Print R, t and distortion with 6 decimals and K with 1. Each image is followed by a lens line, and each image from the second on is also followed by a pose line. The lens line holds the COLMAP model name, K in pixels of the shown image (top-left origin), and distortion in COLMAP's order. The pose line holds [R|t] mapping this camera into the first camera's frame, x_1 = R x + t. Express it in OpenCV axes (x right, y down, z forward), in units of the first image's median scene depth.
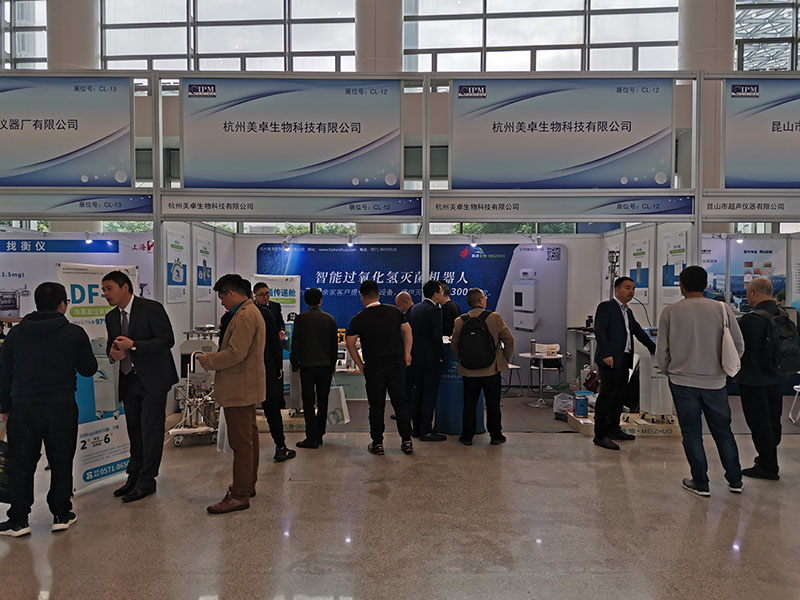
lens RADIAL K [[603.5, 0, 400.0], [0, 603.5, 300.0], [0, 0, 1]] dist [0.060421, -0.051474]
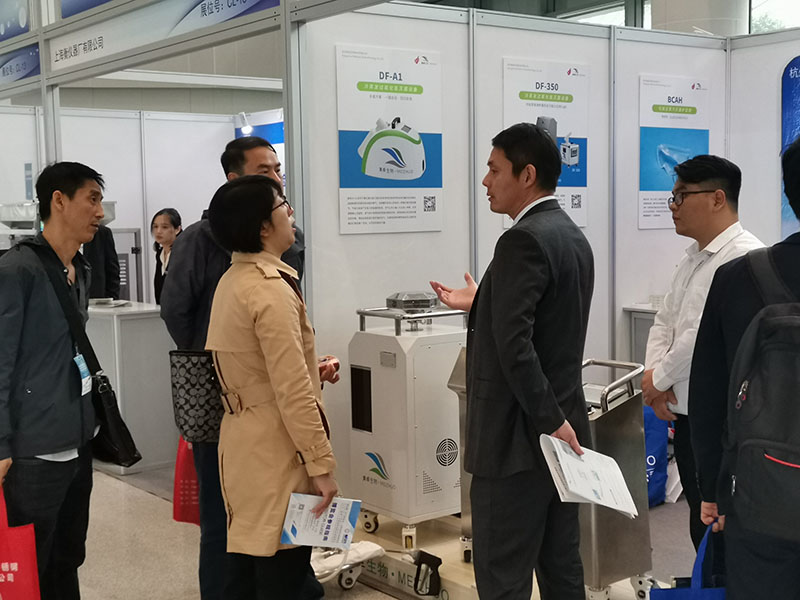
lens RADIAL K [[1132.3, 0, 400.0], [0, 1132.3, 300.0], [0, 0, 1]] dist [0.089569, -0.006547]
pose [[0.604802, 0.047532, -0.794956, 0.209974], [0.007343, 0.997842, 0.065250, 0.000284], [0.796342, -0.045300, 0.603147, 0.546080]]
